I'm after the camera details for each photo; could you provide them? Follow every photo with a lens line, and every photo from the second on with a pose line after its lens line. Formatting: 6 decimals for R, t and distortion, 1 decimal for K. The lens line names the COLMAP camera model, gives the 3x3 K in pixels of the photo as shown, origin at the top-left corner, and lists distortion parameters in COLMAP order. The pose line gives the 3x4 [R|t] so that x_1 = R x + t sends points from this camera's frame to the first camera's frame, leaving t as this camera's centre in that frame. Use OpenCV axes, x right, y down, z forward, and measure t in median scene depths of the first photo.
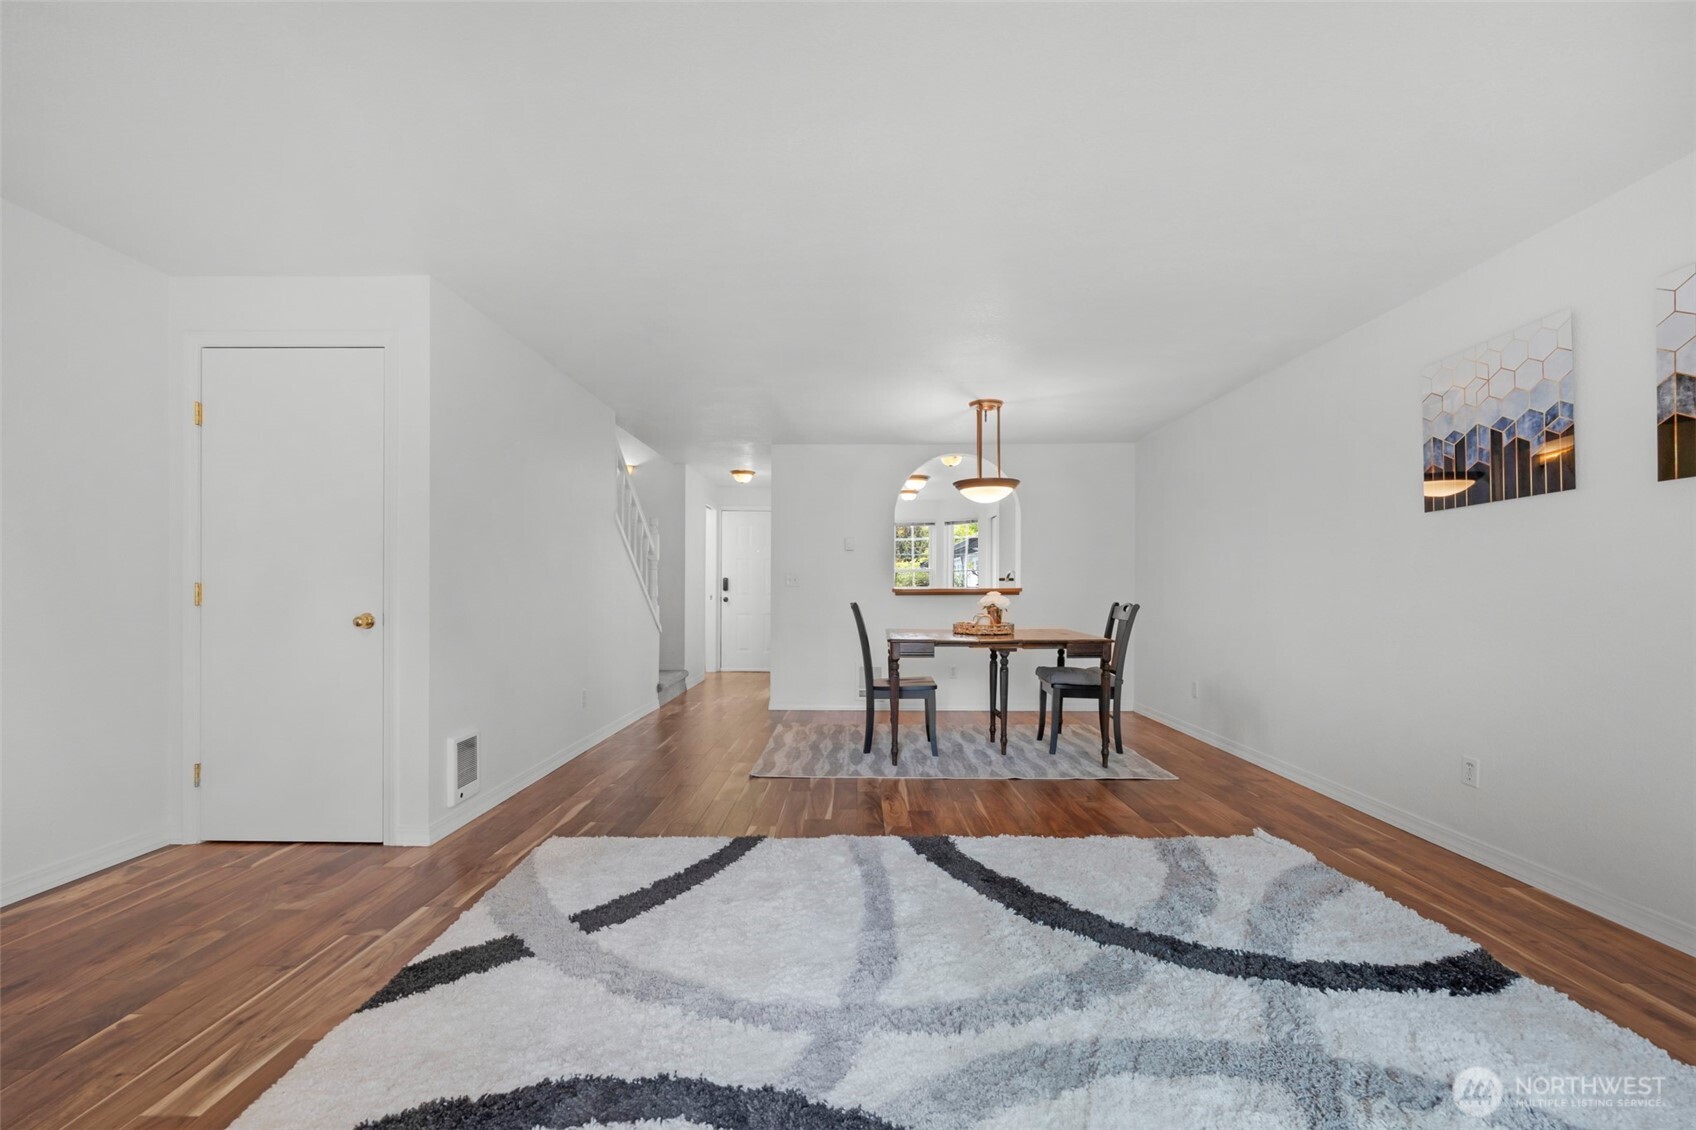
lens RADIAL K [[660.6, 0, 828.4], [0, 660.6, 600.2], [0, 0, 1]] dist [0.000773, -0.000334]
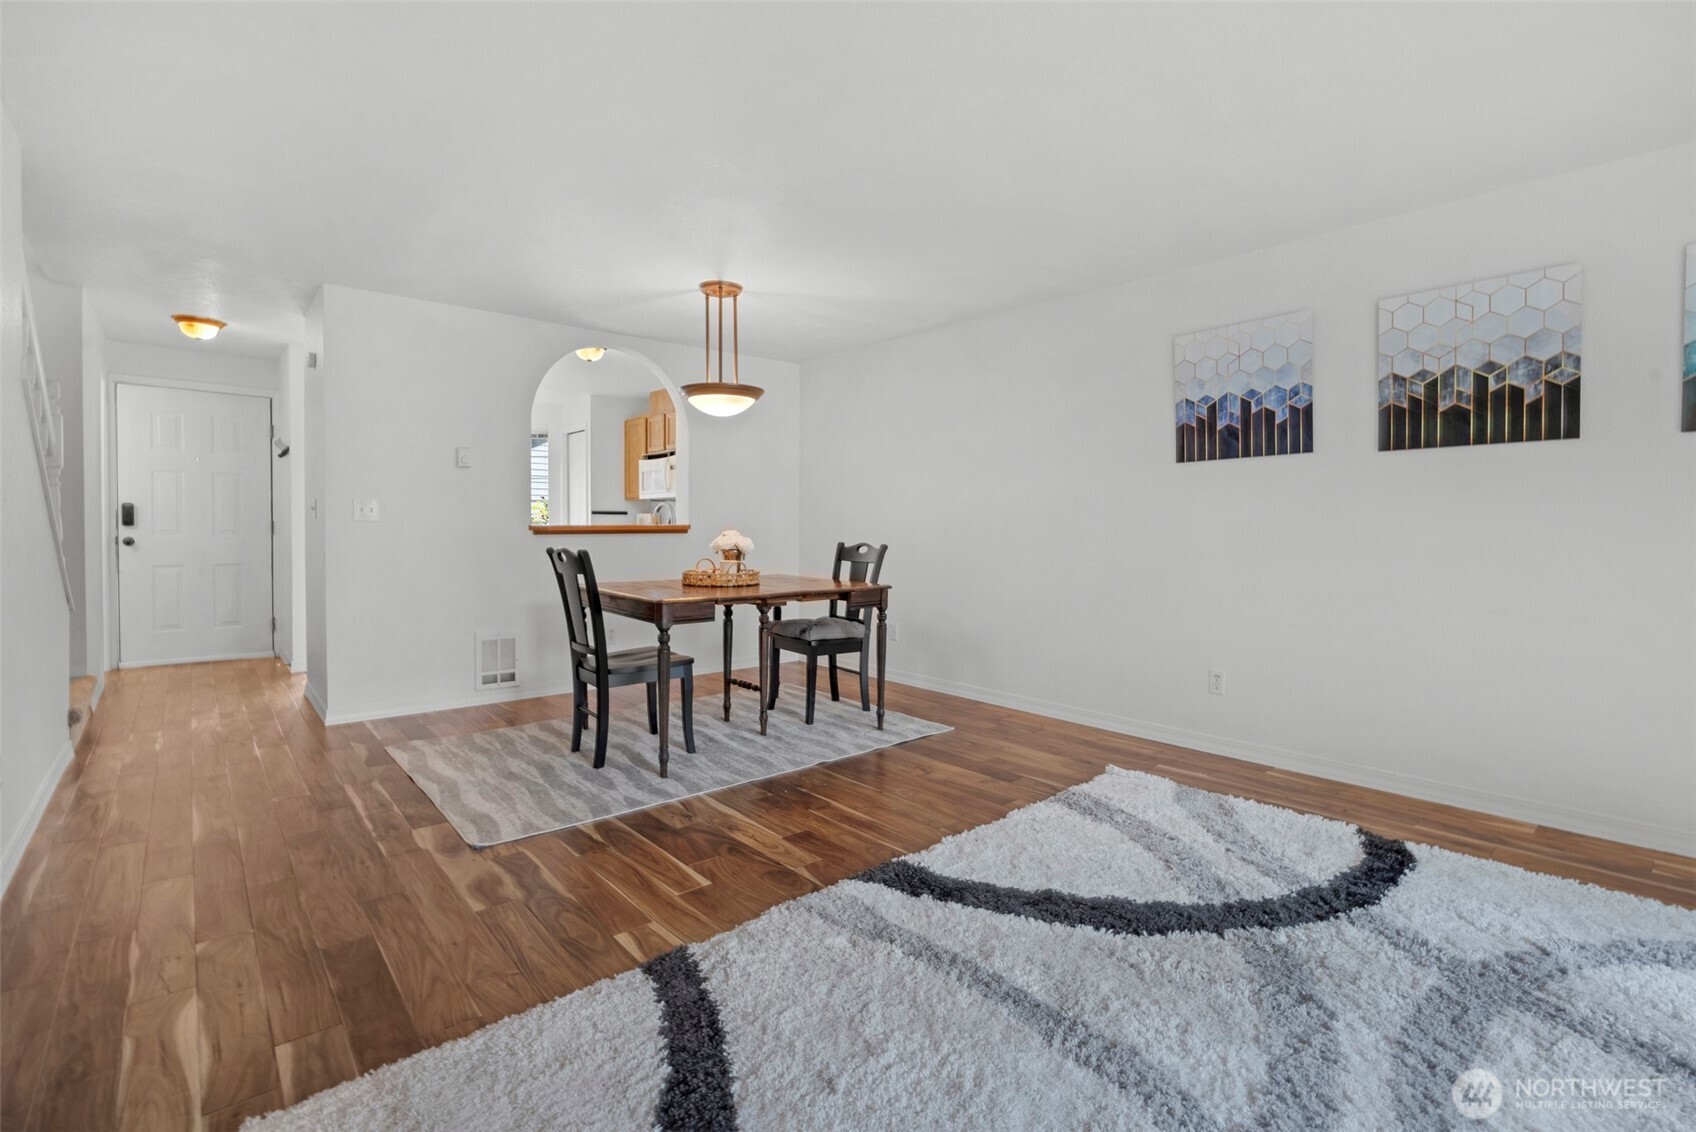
lens RADIAL K [[767.5, 0, 812.6], [0, 767.5, 548.0], [0, 0, 1]] dist [-0.018643, 0.000365]
pose [[0.753592, -0.015878, 0.657151, -0.381777], [0.005830, 0.999830, 0.017472, -0.009579], [-0.657317, -0.009335, 0.753556, 0.347352]]
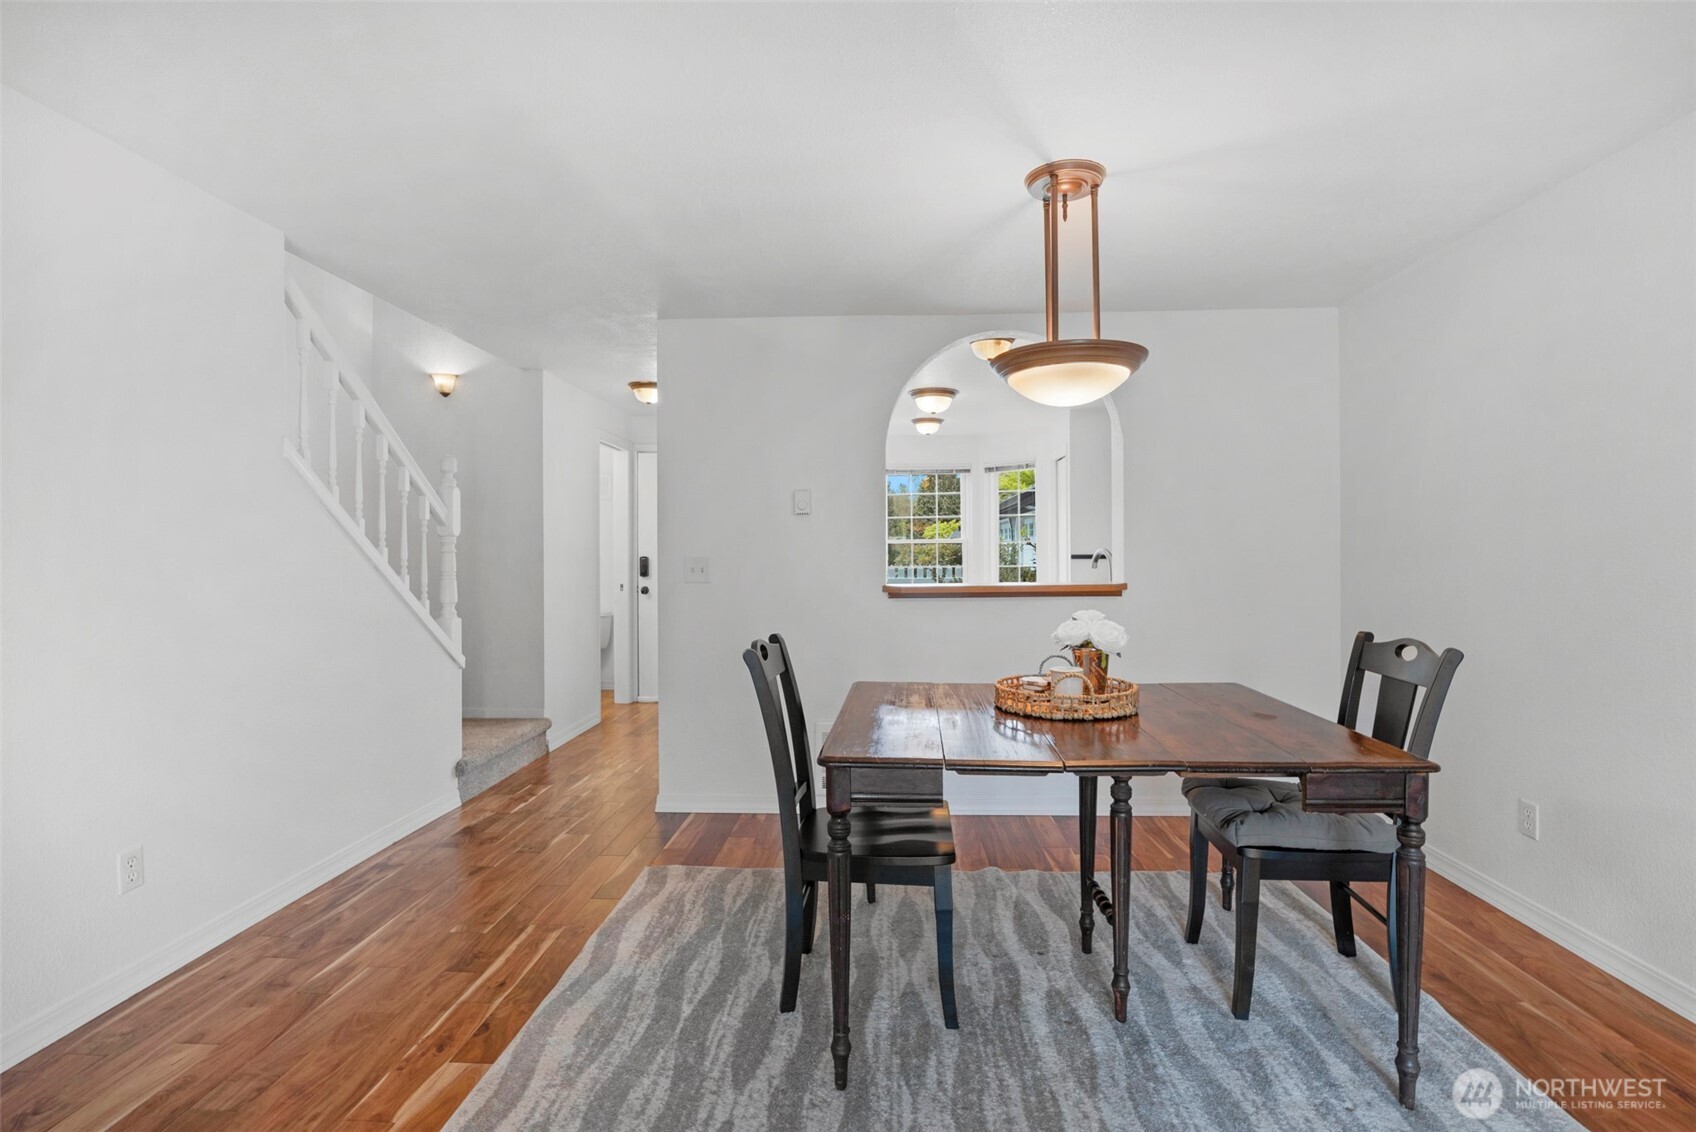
lens RADIAL K [[774.1, 0, 848.0], [0, 774.1, 566.0], [0, 0, 1]] dist [-0.017649, -0.000162]
pose [[0.999924, -0.008466, -0.008929, 0.135526], [0.008445, 0.999962, -0.002319, -0.058288], [0.008949, 0.002244, 0.999957, 0.682903]]
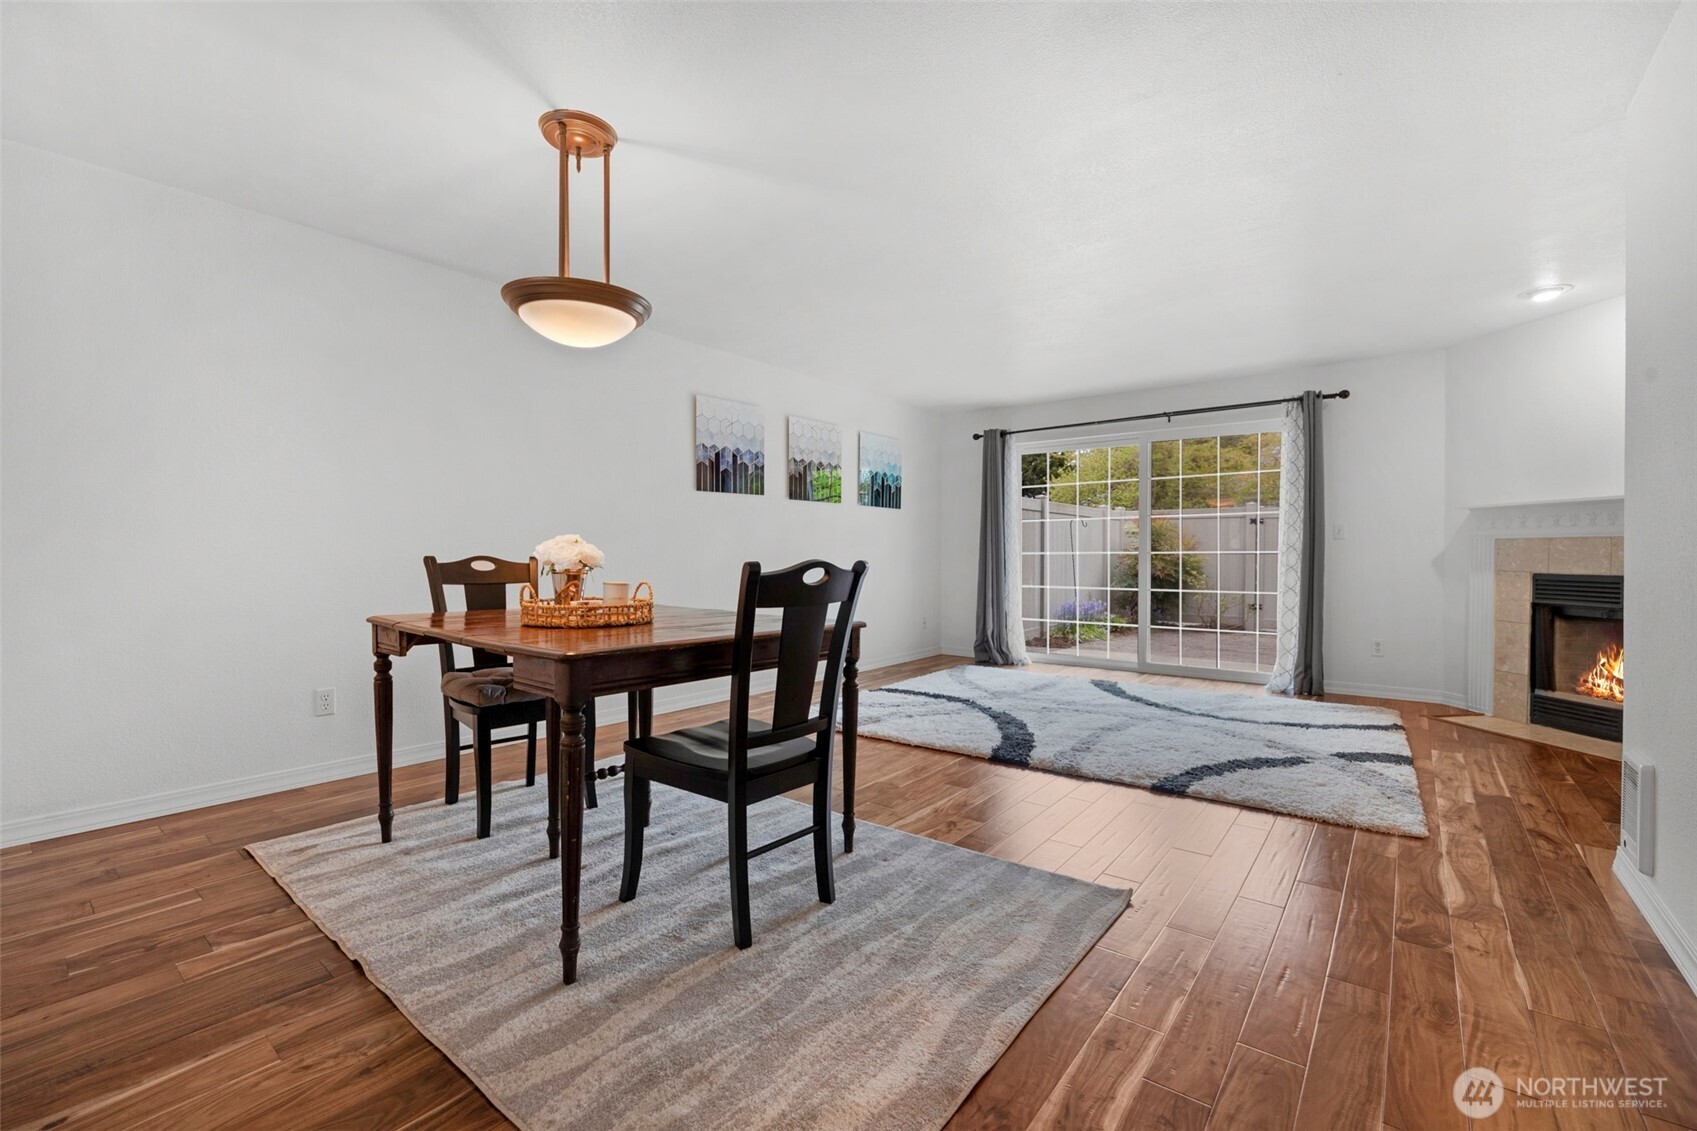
lens RADIAL K [[728.9, 0, 848.5], [0, 728.9, 565.5], [0, 0, 1]] dist [-0.001296, -0.000054]
pose [[-0.810639, -0.012711, 0.585408, -0.304873], [0.005713, 0.999545, 0.029615, -0.006539], [-0.585518, 0.027352, -0.810198, 1.817291]]
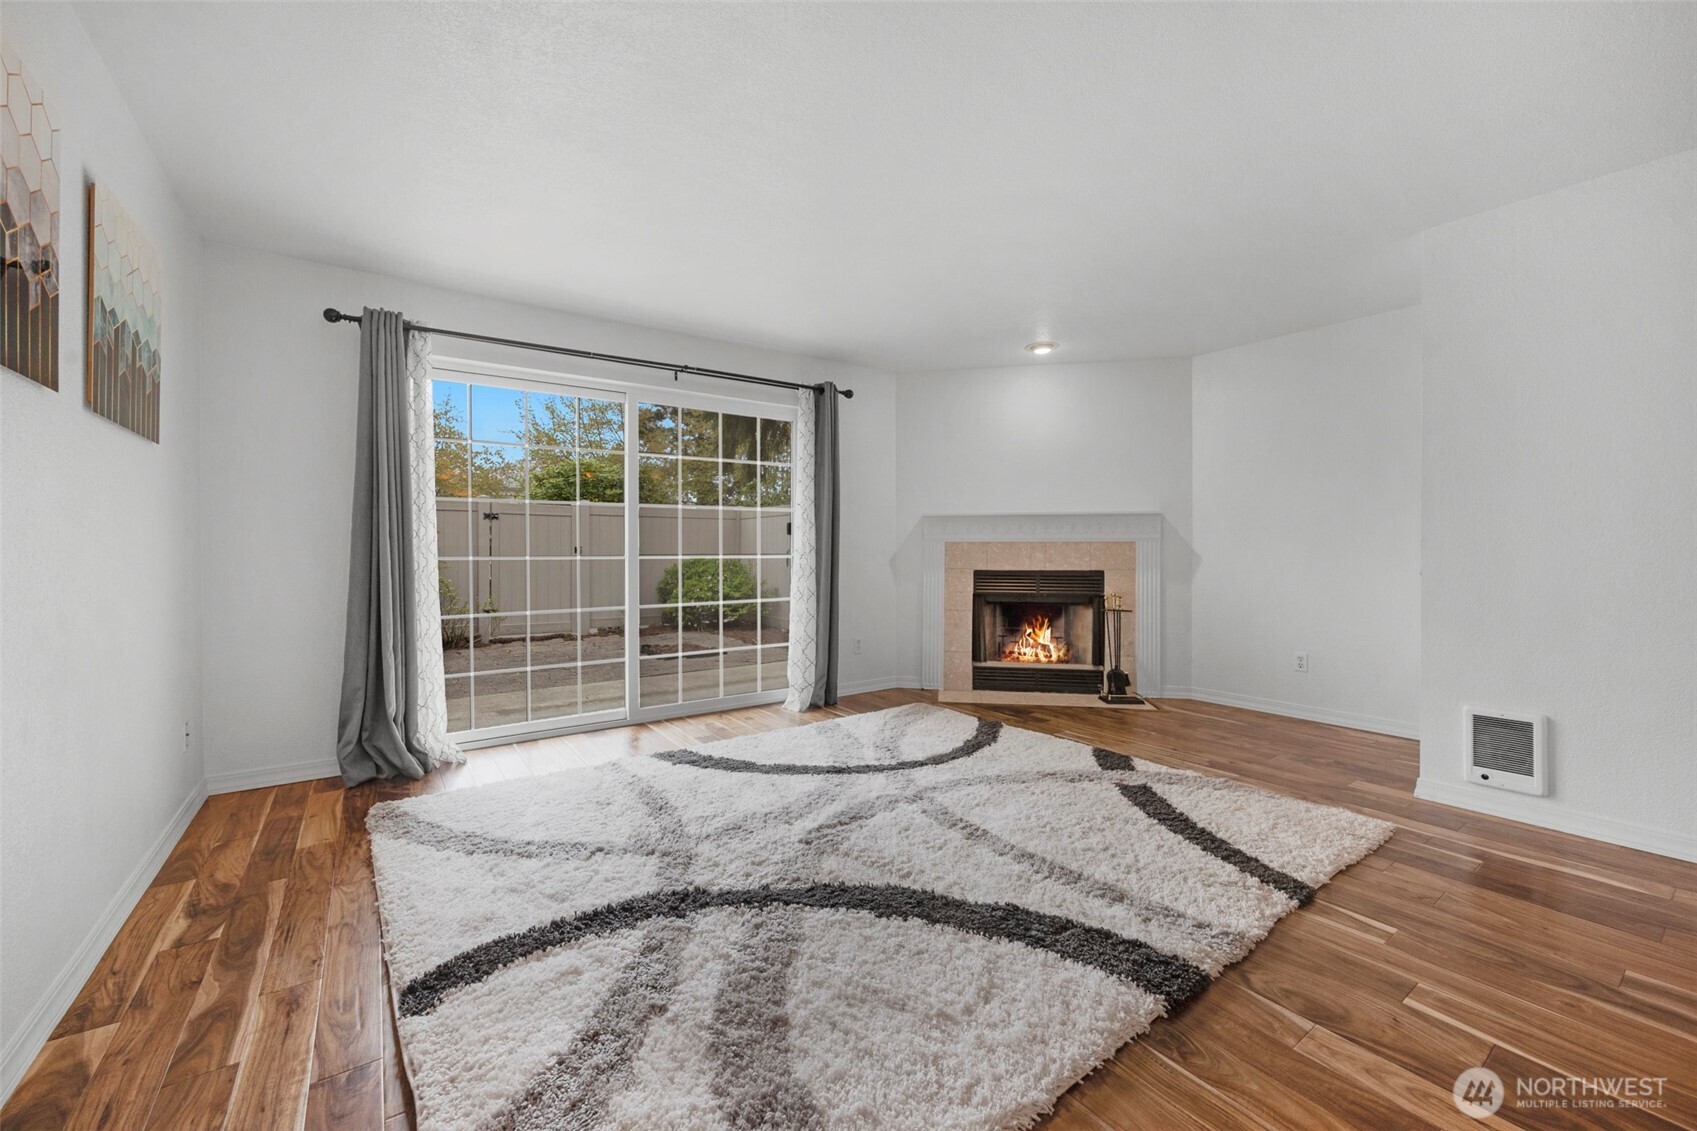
lens RADIAL K [[656.5, 0, 803.9], [0, 656.5, 565.4], [0, 0, 1]] dist [0.000770, -0.000003]
pose [[-0.810229, 0.014854, -0.585926, 0.597462], [-0.005863, 0.999423, 0.033445, -0.004294], [0.586084, 0.030533, -0.809674, 1.047565]]
